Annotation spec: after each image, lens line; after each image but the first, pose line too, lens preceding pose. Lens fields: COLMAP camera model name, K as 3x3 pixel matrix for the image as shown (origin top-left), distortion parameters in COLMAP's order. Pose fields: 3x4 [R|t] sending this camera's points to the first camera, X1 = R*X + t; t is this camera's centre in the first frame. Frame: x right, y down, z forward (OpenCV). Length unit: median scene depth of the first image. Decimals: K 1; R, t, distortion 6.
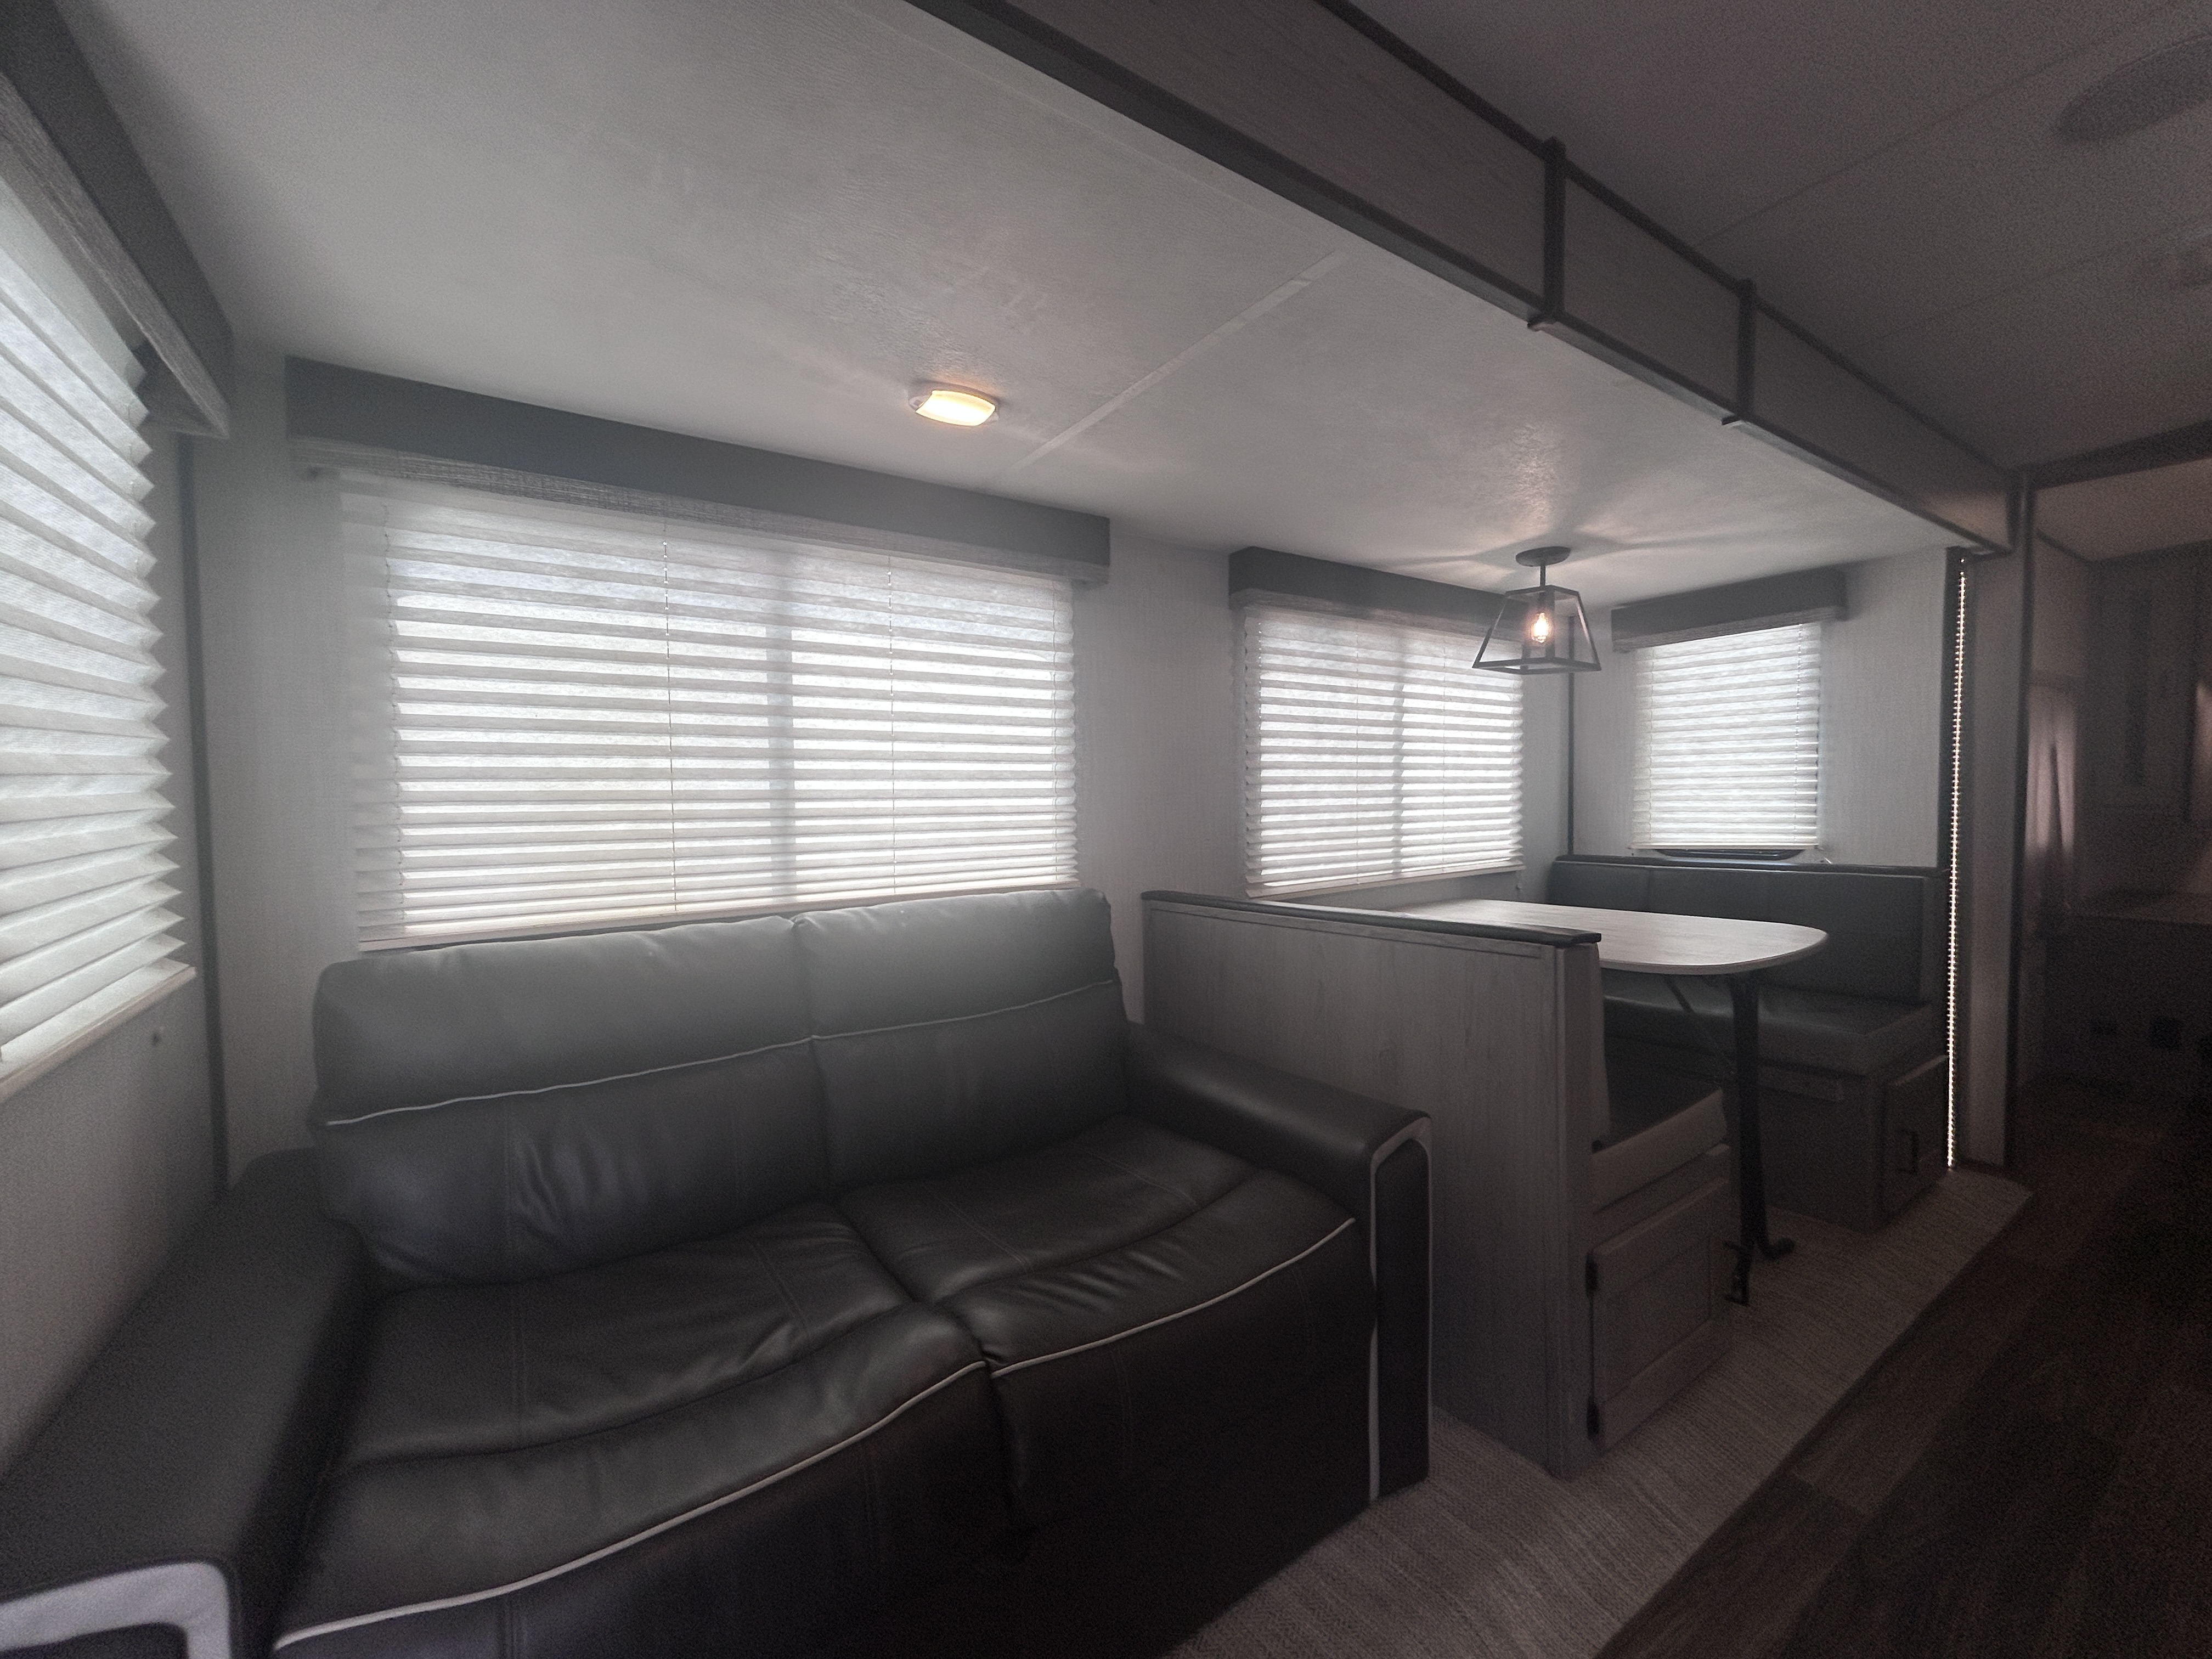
lens RADIAL K [[891.5, 0, 1096.4], [0, 891.5, 826.6], [0, 0, 1]] dist [-0.003058, 0.000942]
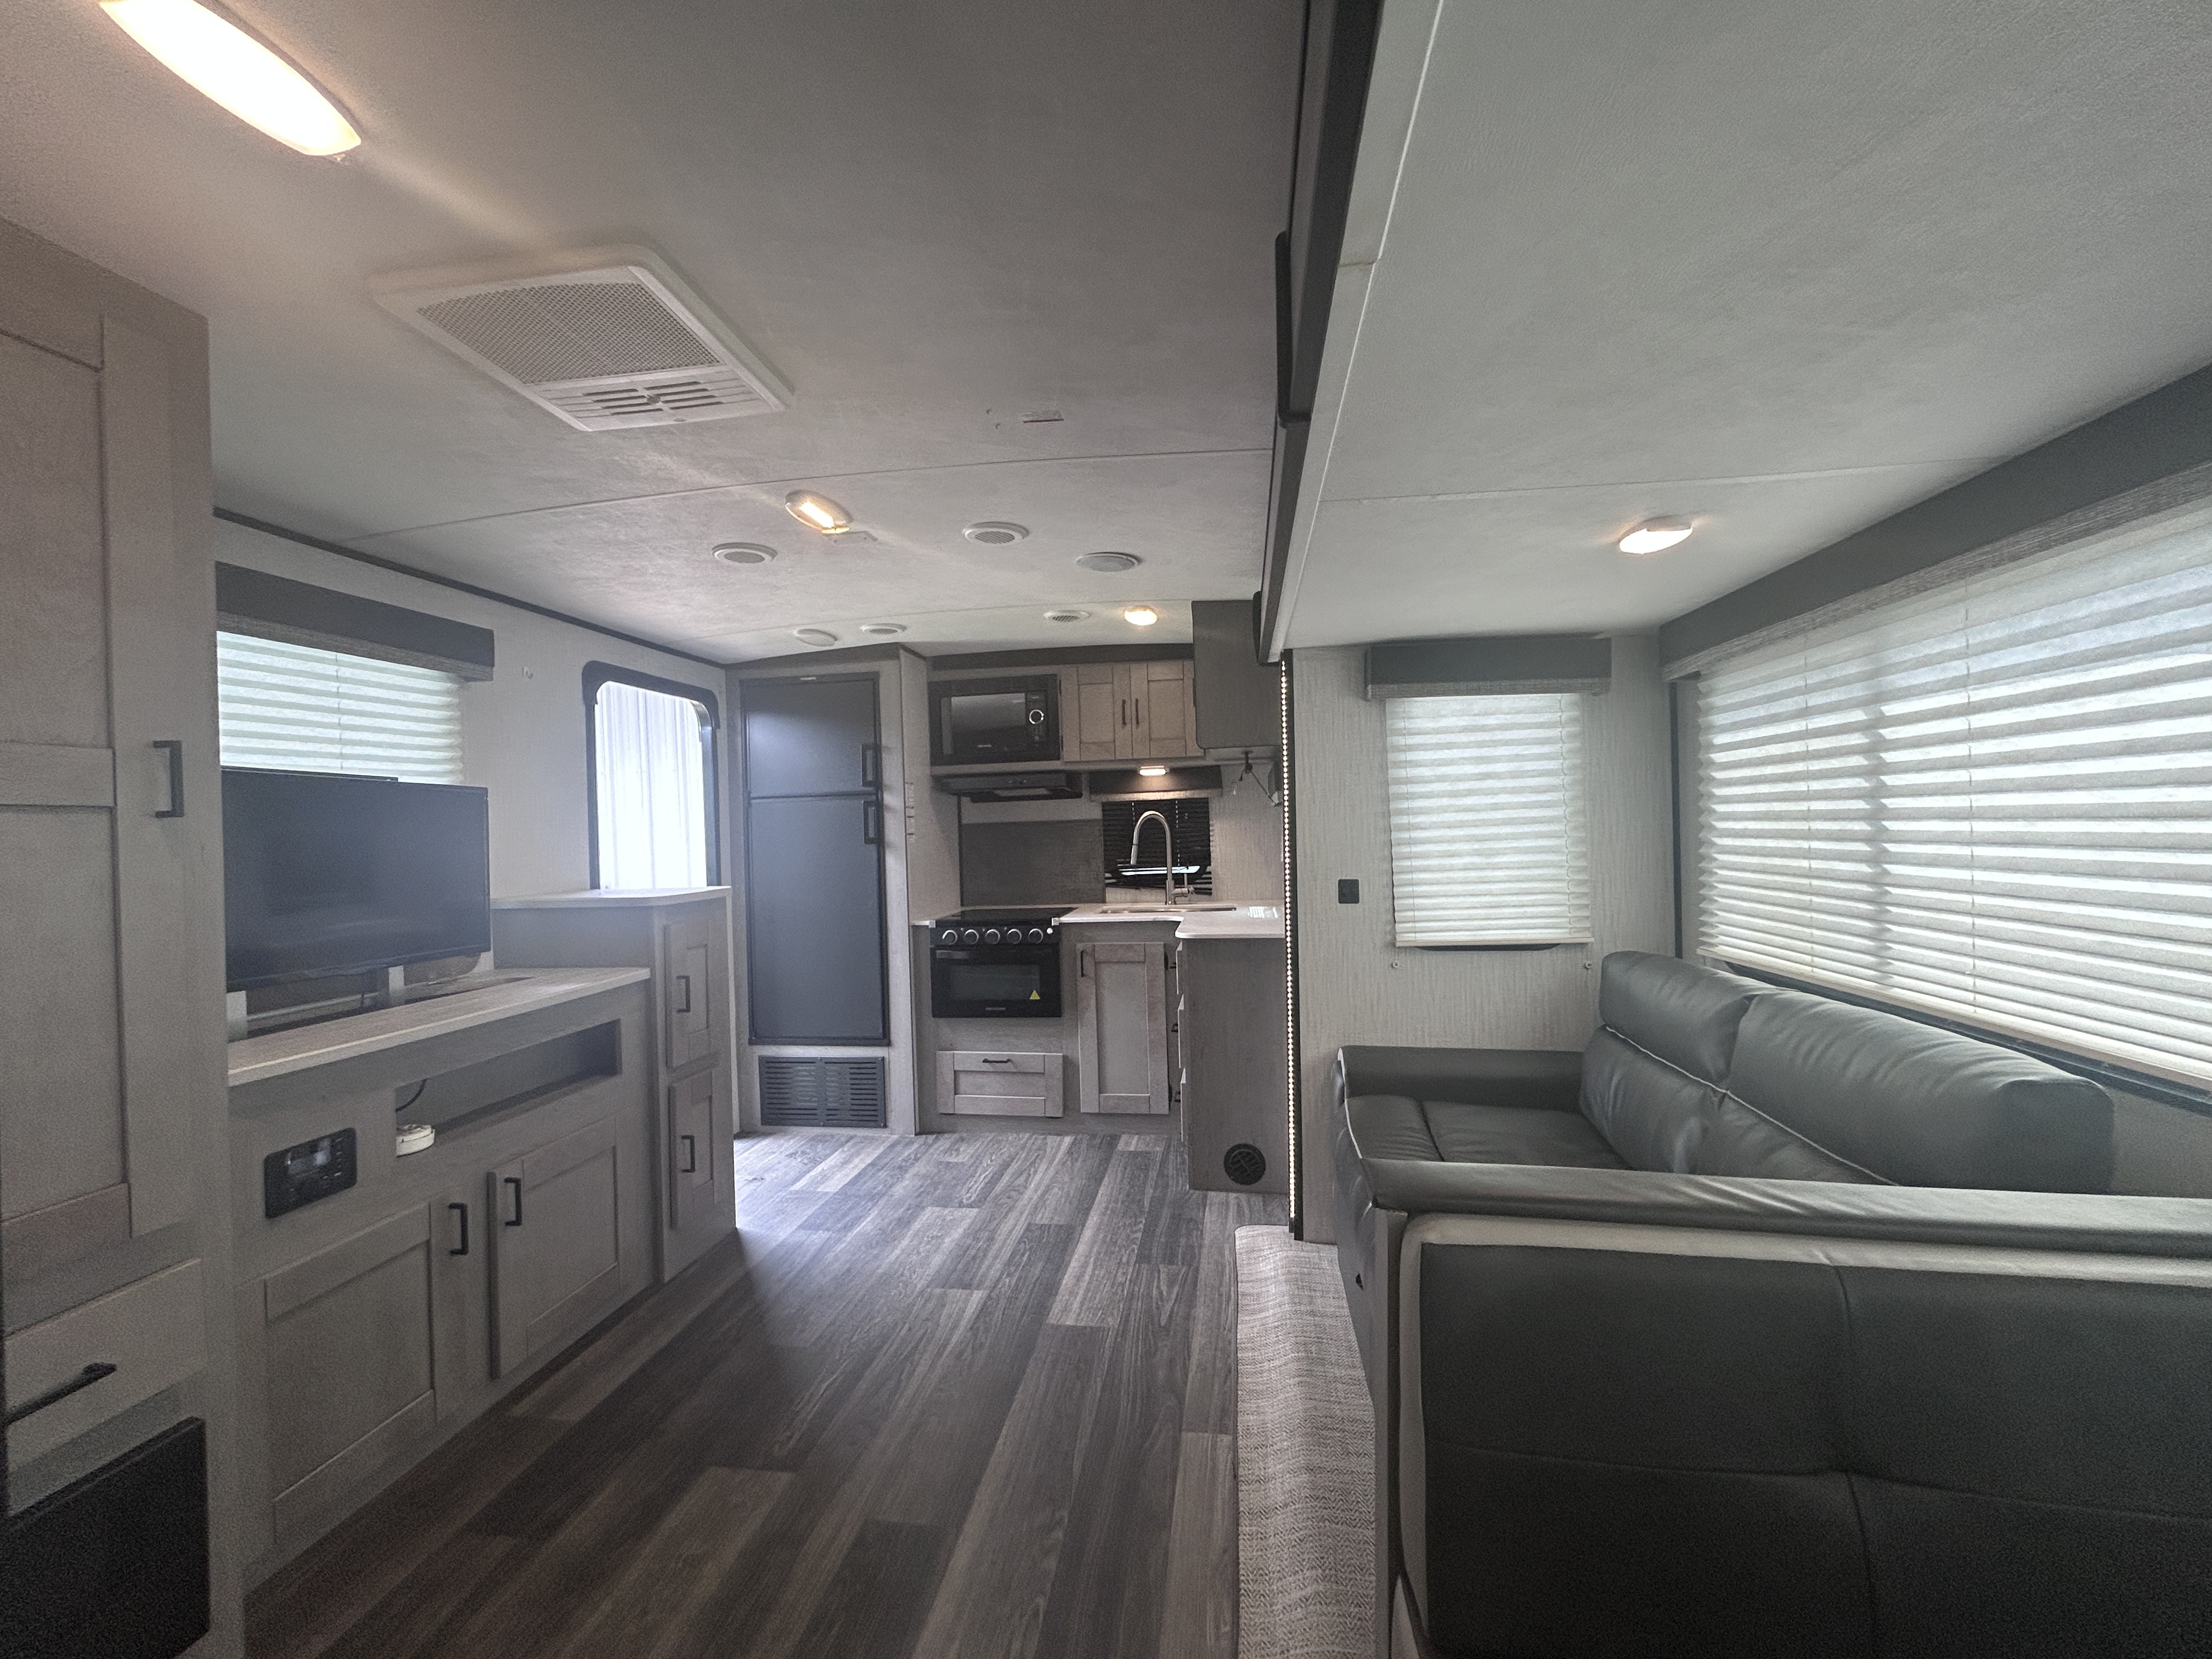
lens RADIAL K [[891.5, 0, 1096.4], [0, 891.5, 826.6], [0, 0, 1]] dist [-0.003058, 0.000942]
pose [[-0.683396, 0.025458, -0.729604, 0.703359], [0.002899, 0.999479, 0.032159, -0.094650], [0.730042, 0.019862, -0.683114, 0.785212]]
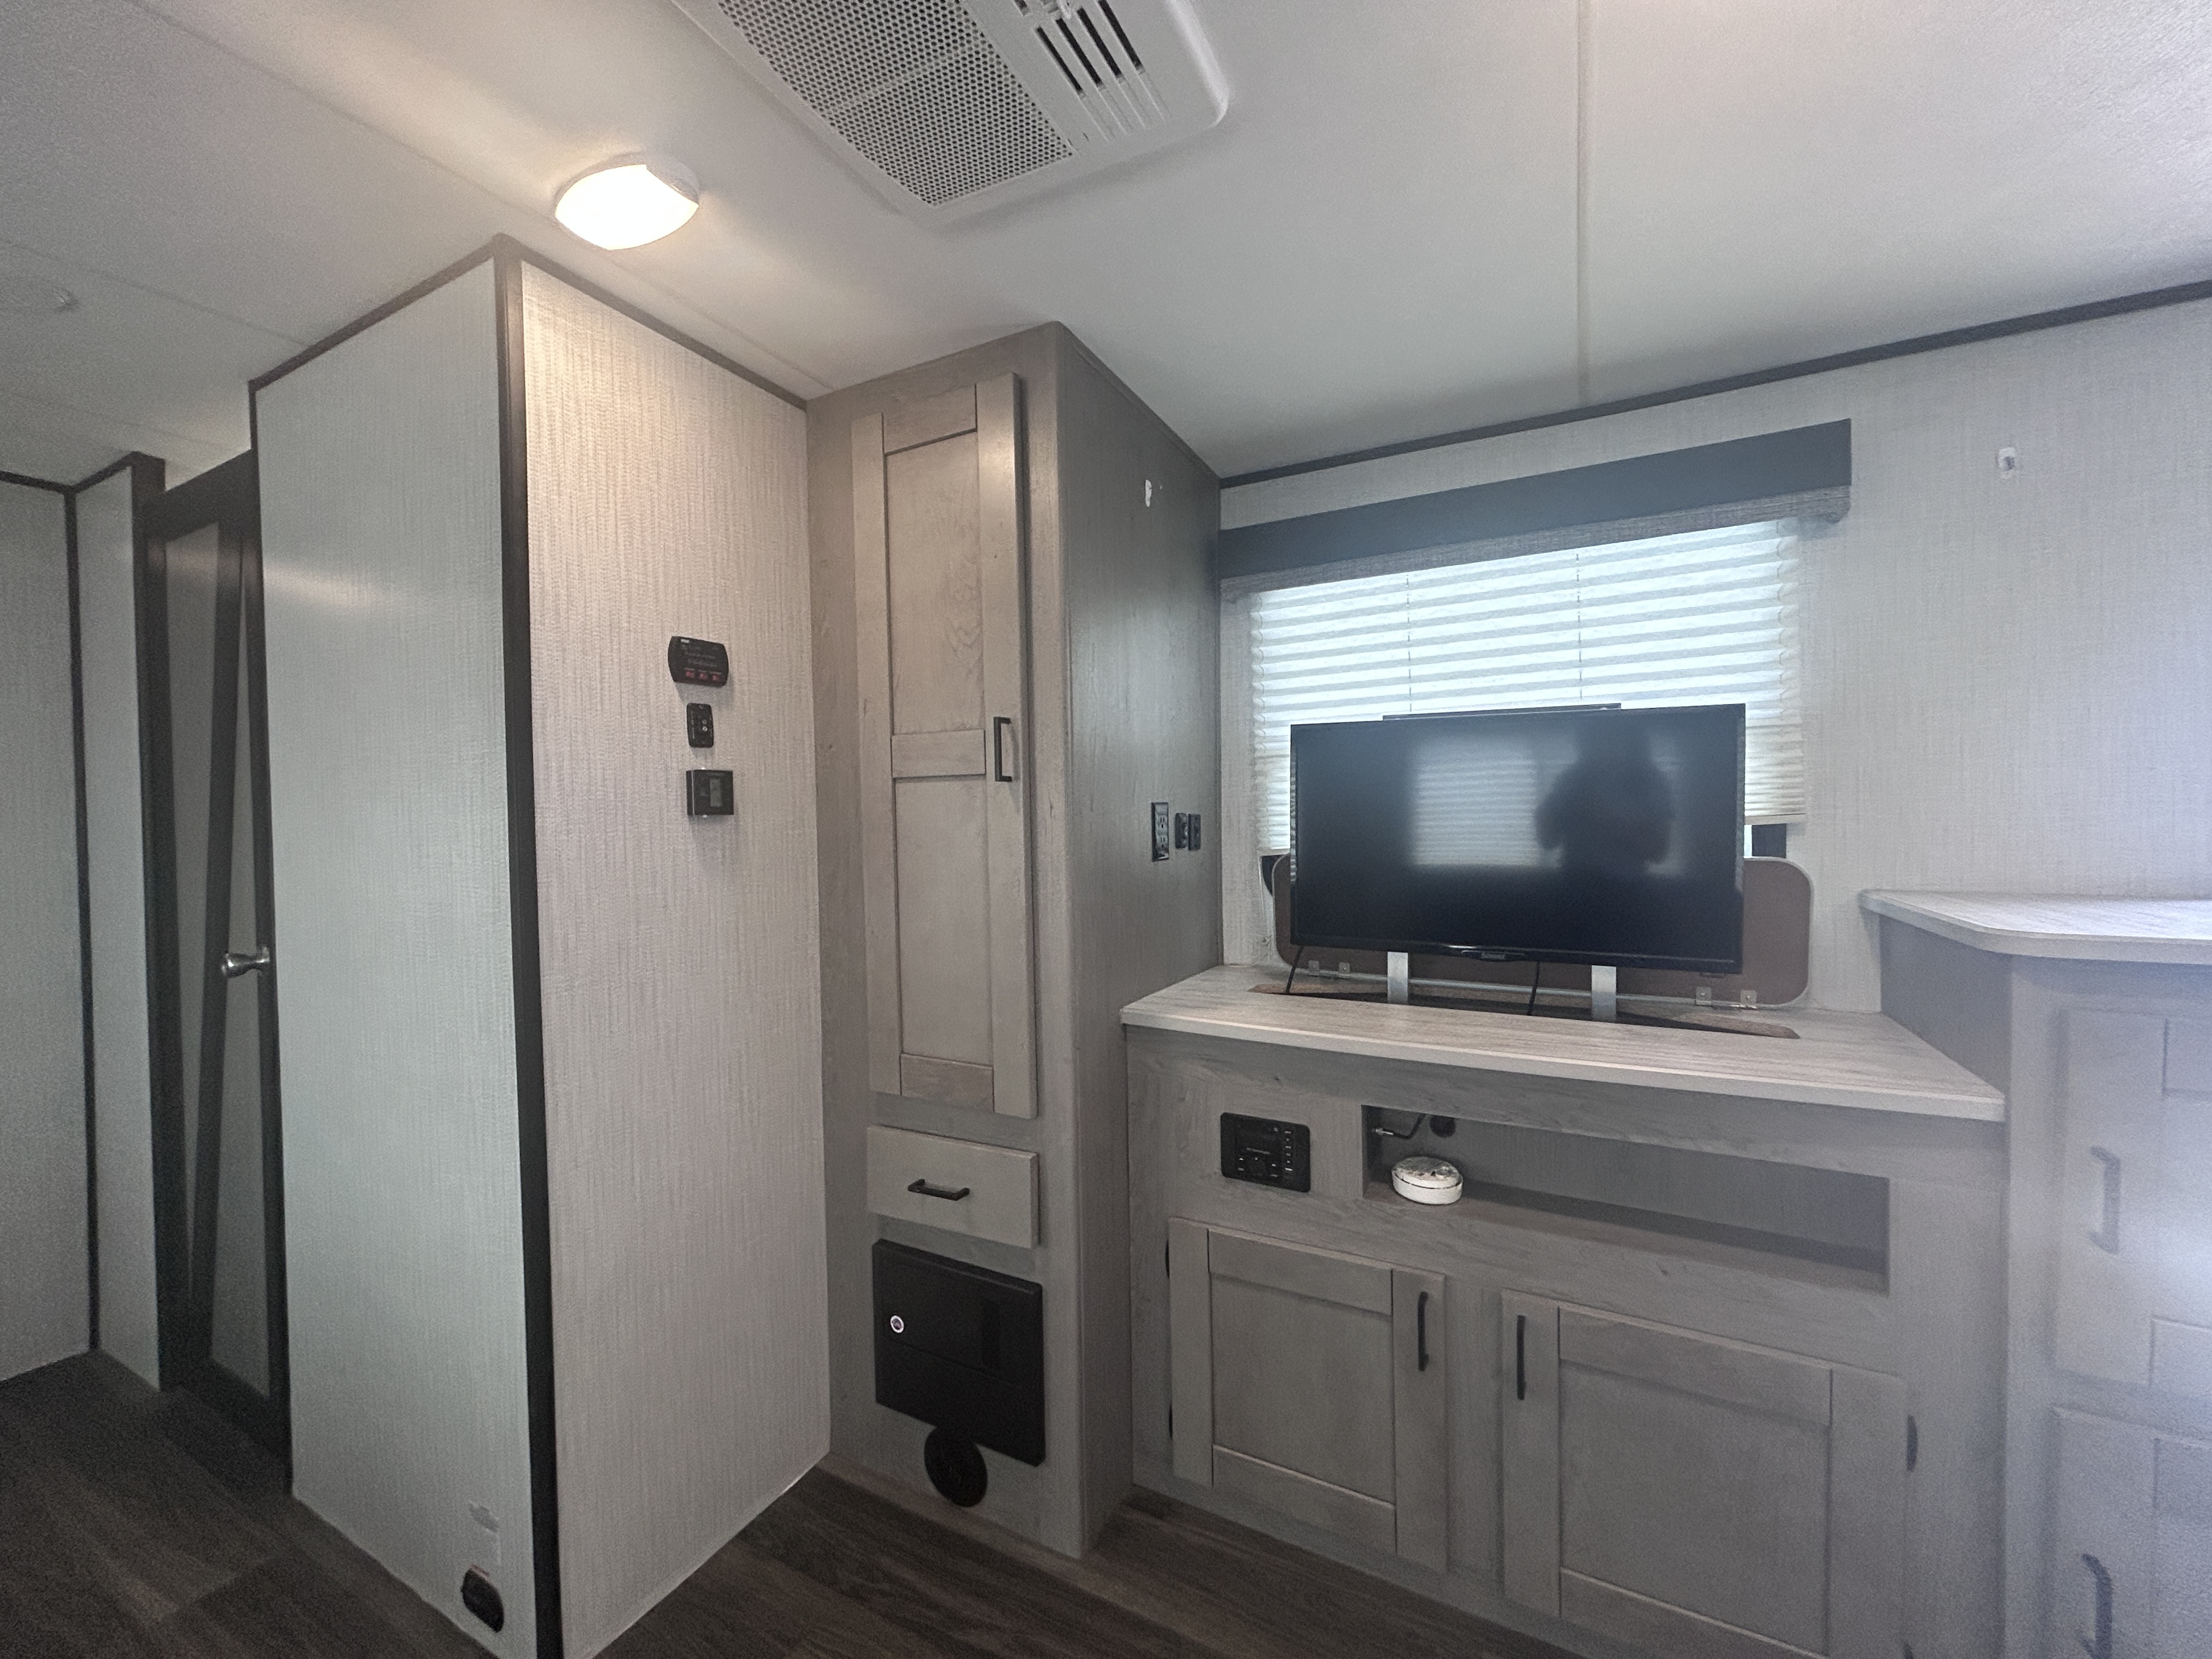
lens RADIAL K [[891.5, 0, 1096.4], [0, 891.5, 826.6], [0, 0, 1]] dist [-0.003058, 0.000942]
pose [[-0.468520, -0.002745, 0.883449, 0.084504], [0.056791, 0.997833, 0.033218, -0.069207], [-0.881626, 0.065736, -0.467349, 0.245682]]
